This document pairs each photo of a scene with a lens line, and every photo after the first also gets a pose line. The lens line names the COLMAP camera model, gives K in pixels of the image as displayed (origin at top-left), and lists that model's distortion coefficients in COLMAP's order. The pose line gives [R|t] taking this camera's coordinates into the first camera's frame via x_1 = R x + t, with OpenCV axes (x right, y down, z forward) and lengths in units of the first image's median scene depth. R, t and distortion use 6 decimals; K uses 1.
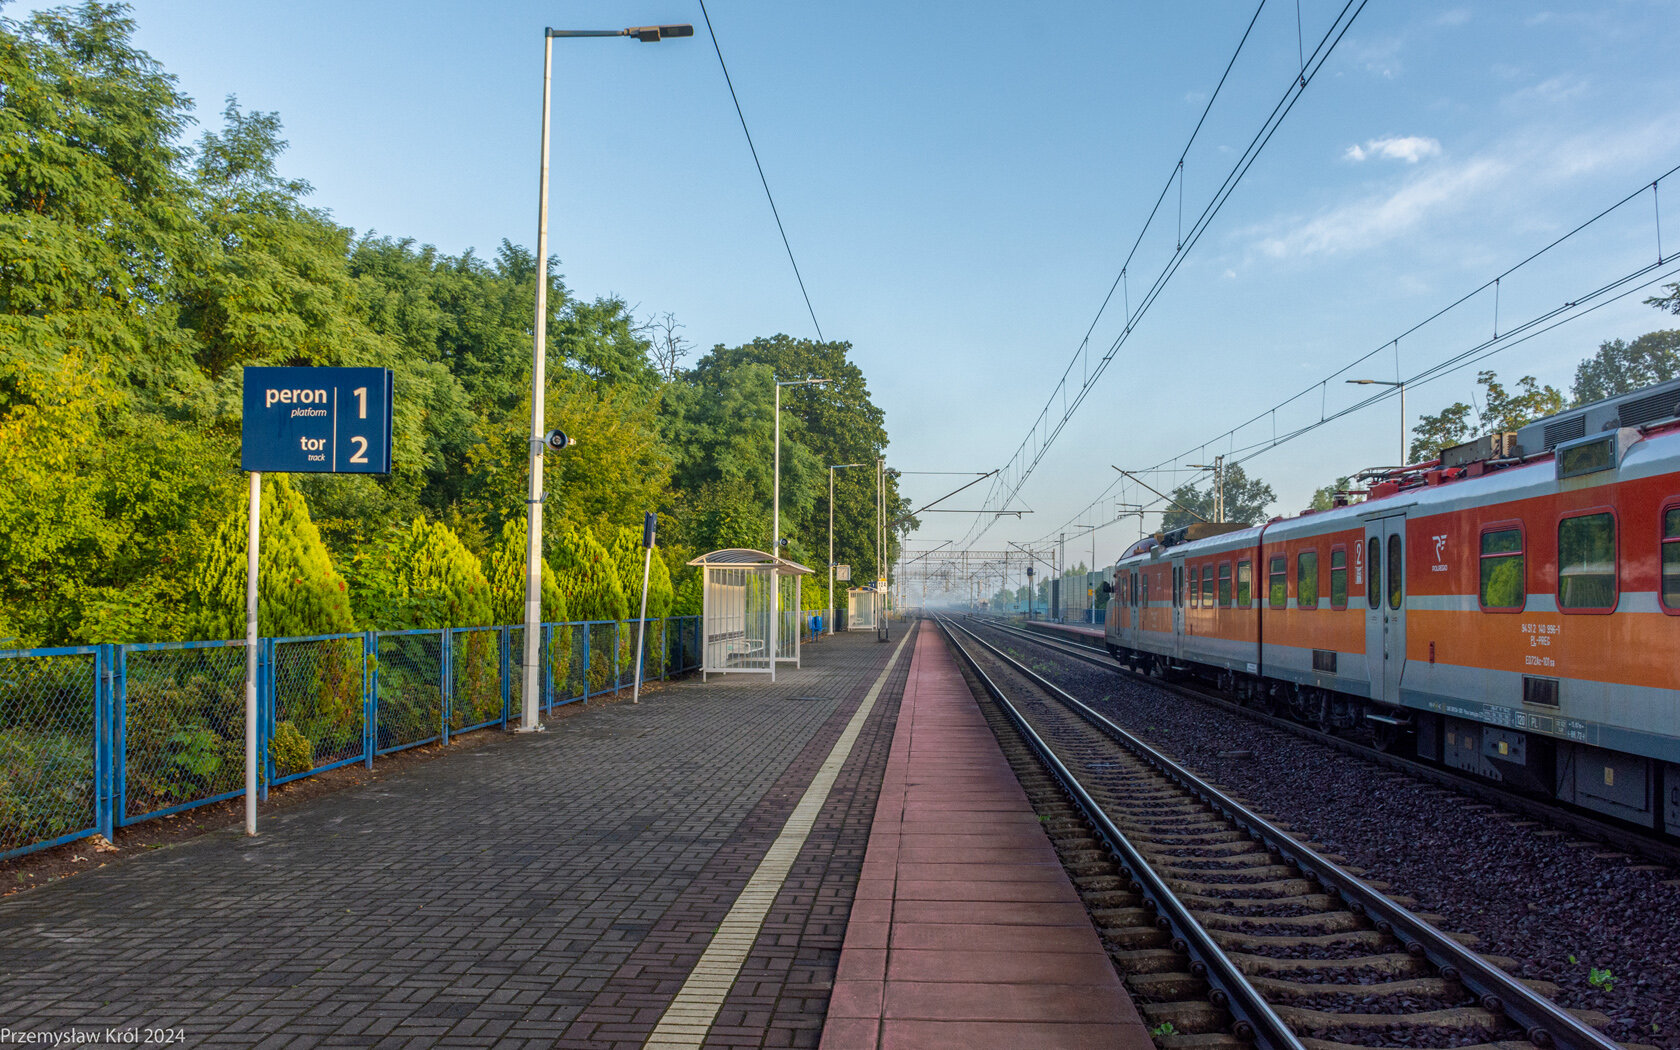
lens RADIAL K [[1423.9, 0, 878.6], [0, 1423.9, 574.5], [0, 0, 1]] dist [0.025340, 0.009661]
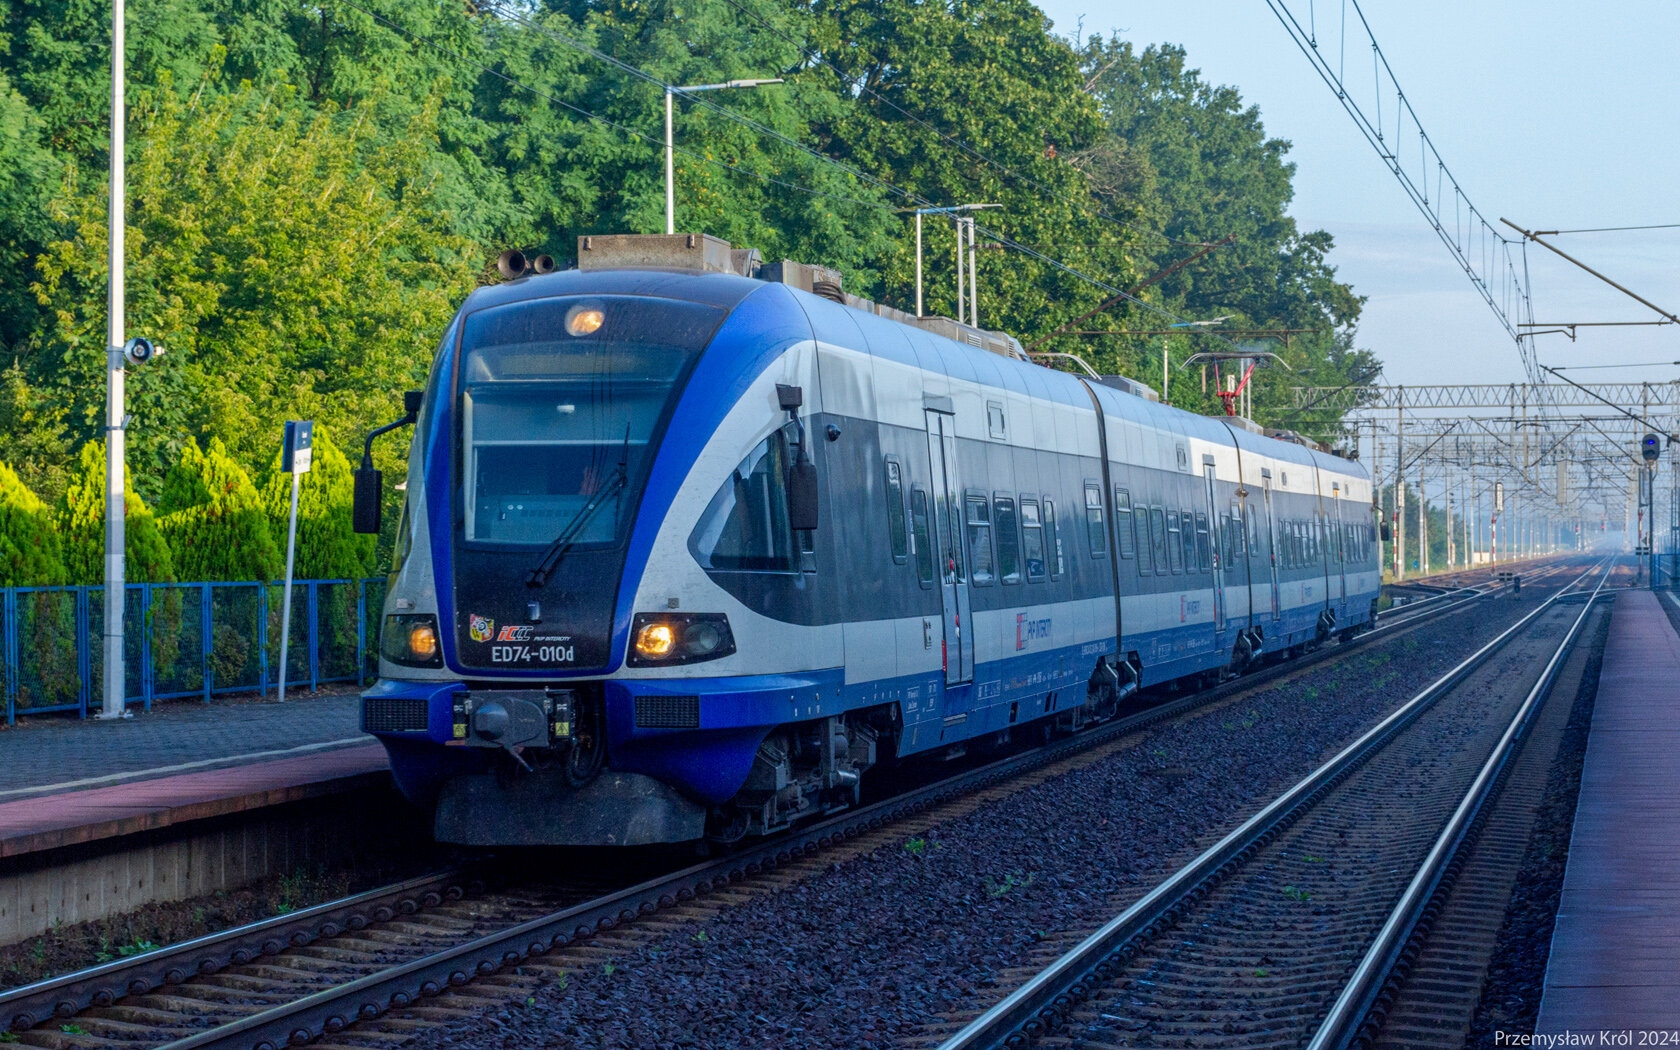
lens RADIAL K [[5087.7, 0, 945.7], [0, 5087.7, 541.7], [0, 0, 1]] dist [0.061593, 0.000000]
pose [[0.993931, -0.016716, -0.108727, 0.170914], [0.018761, 0.999665, 0.017813, -0.009719], [0.108393, -0.019745, 0.993912, -0.574356]]
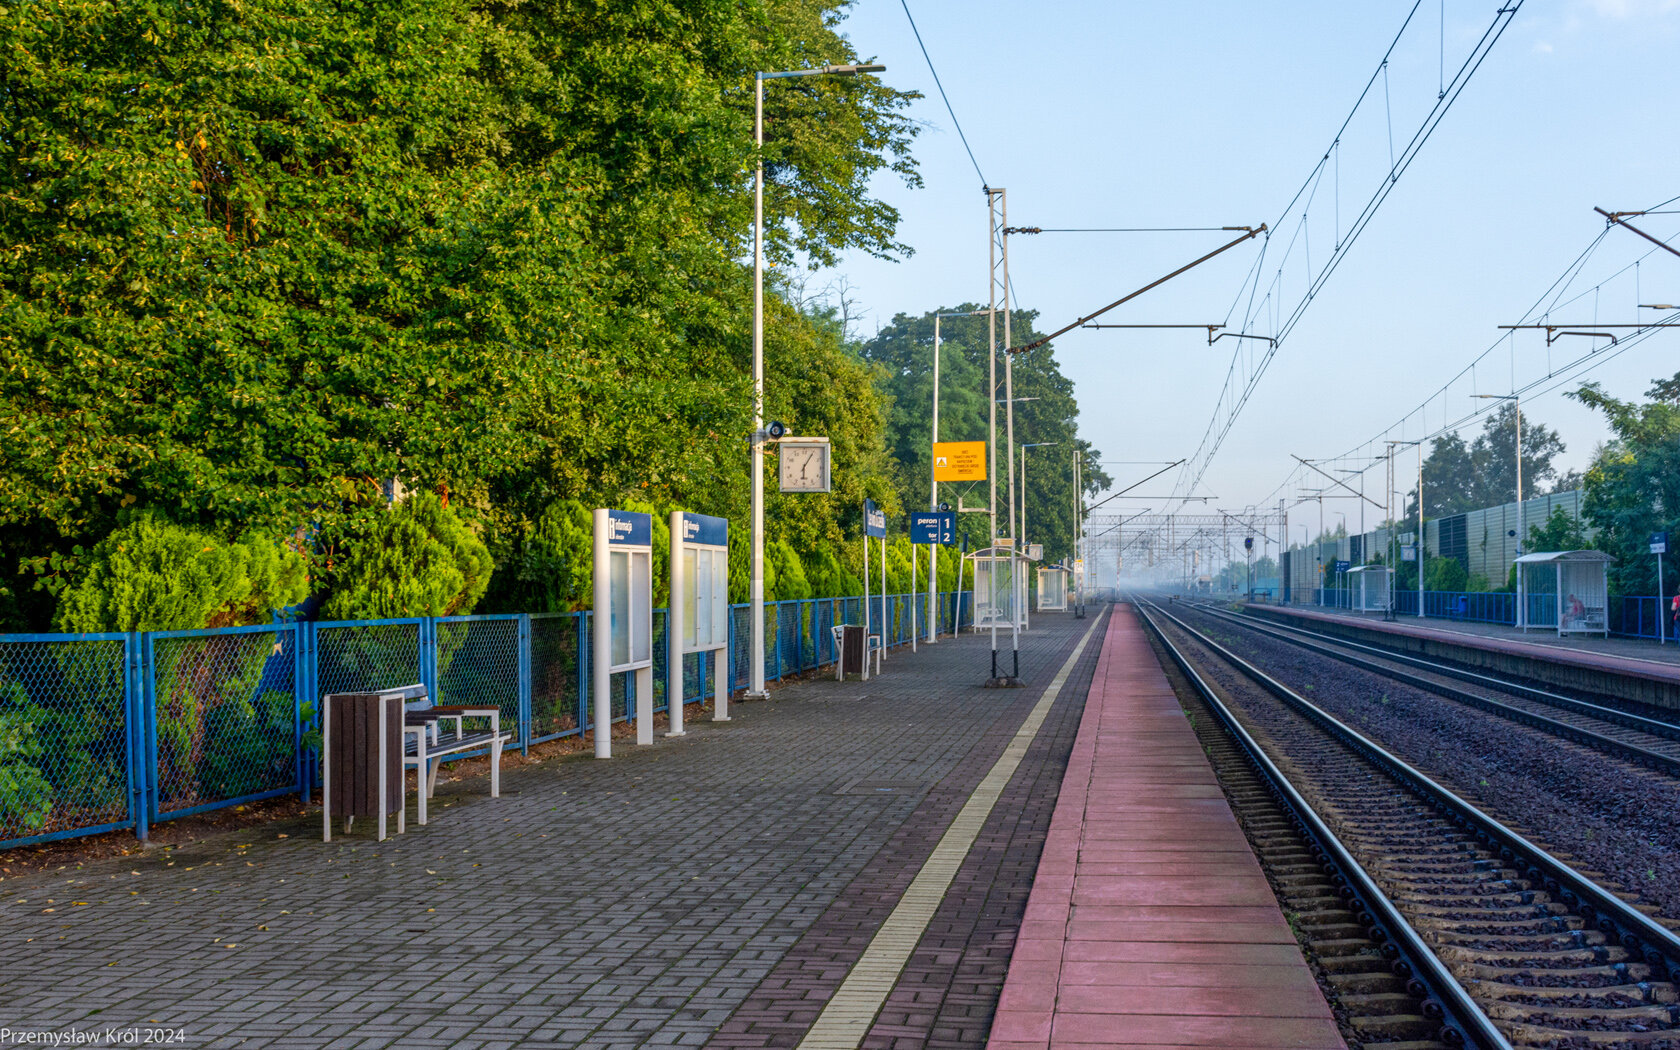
lens RADIAL K [[2305.0, 0, 823.5], [0, 2305.0, 526.4], [0, 0, 1]] dist [-0.048283, 0.000000]
pose [[0.995433, -0.005470, -0.095307, -0.024436], [0.005031, 0.999976, -0.004855, -0.015961], [0.095331, 0.004354, 0.995436, -0.809176]]
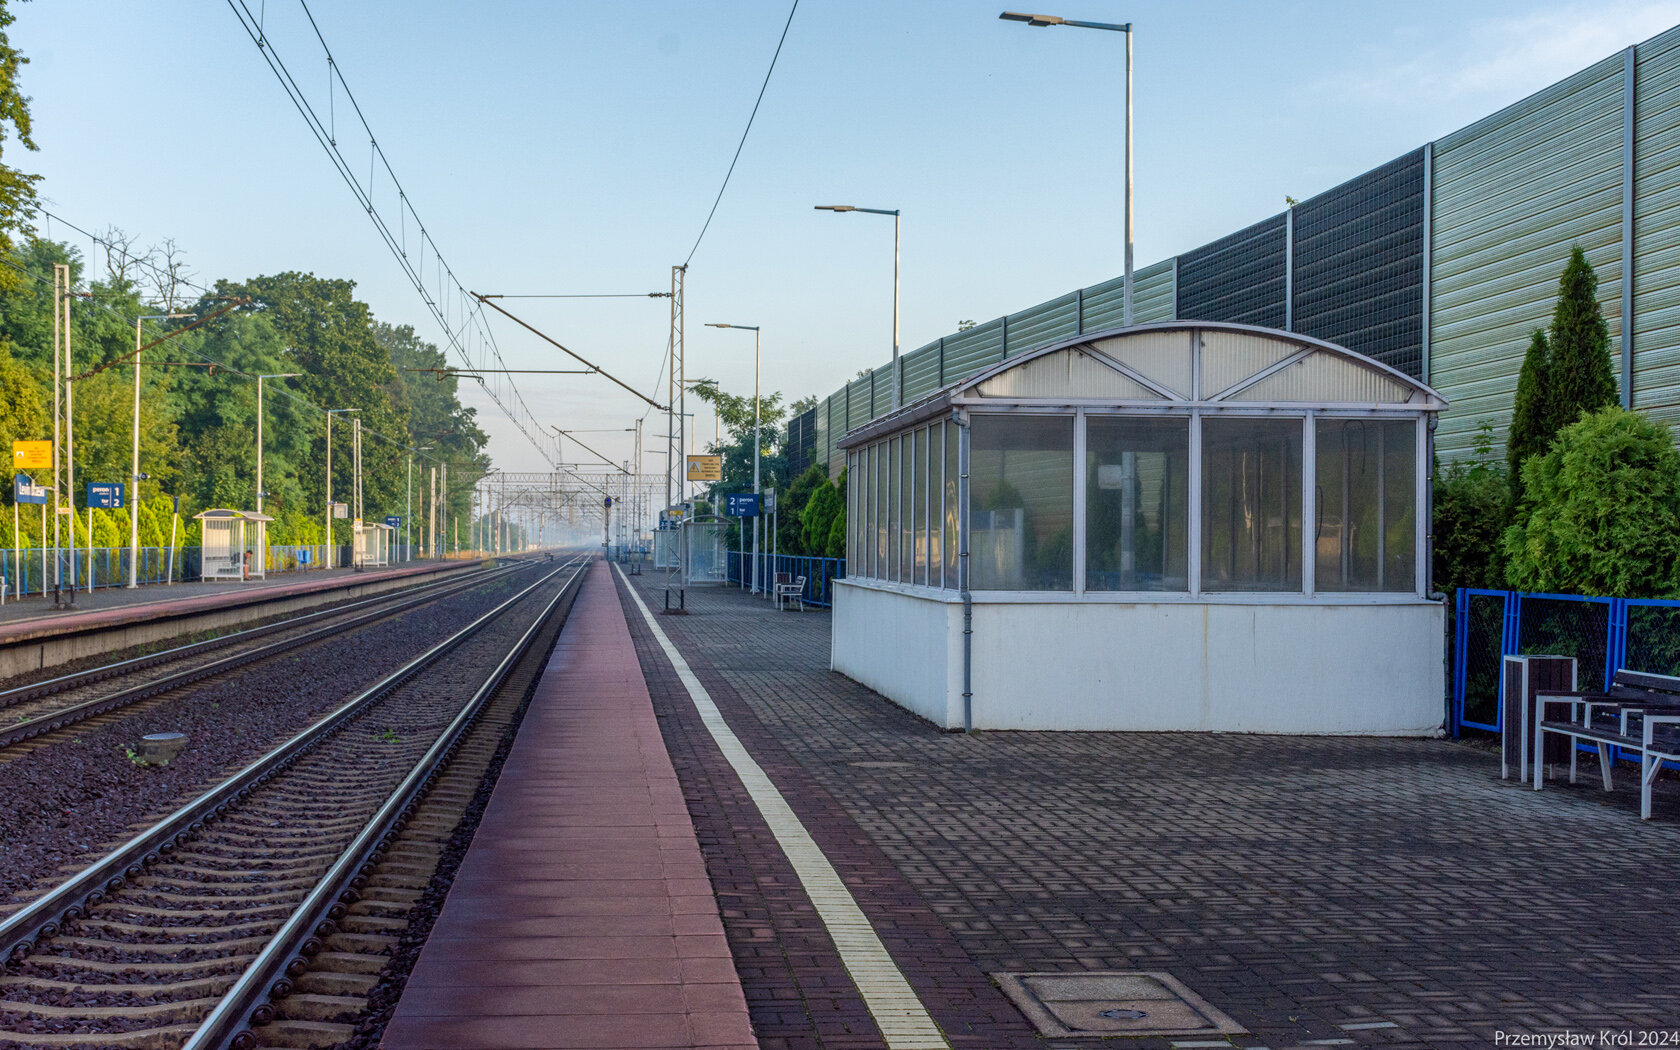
lens RADIAL K [[2572.9, 0, 832.3], [0, 2572.9, 559.5], [0, 0, 1]] dist [0.046612, 0.000000]
pose [[0.993618, 0.001032, 0.112796, 0.161556], [-0.004143, 0.999617, 0.027346, -0.025030], [-0.112724, -0.027639, 0.993242, -1.252841]]
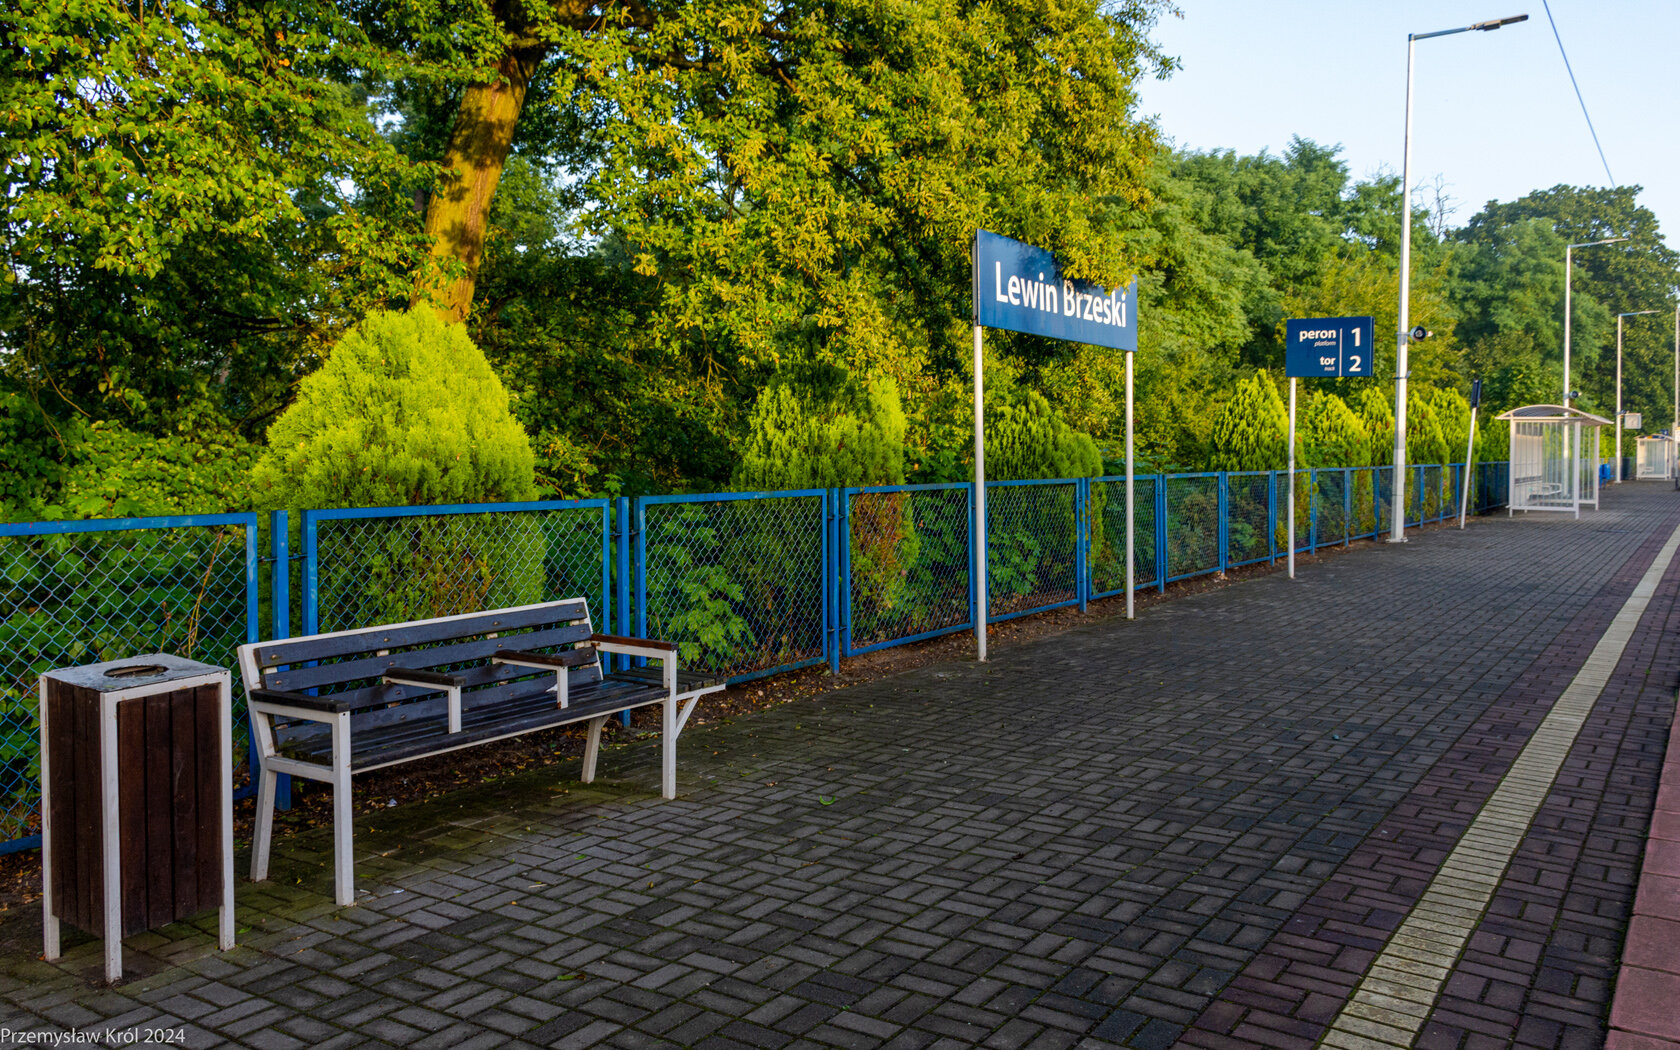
lens RADIAL K [[1359.7, 0, 824.0], [0, 1359.7, 453.0], [0, 0, 1]] dist [0.000606, 0.005995]
pose [[0.850561, 0.004301, -0.525859, -0.006845], [0.007372, 0.999771, 0.020100, -0.002784], [0.525825, -0.020973, 0.850334, -0.141228]]
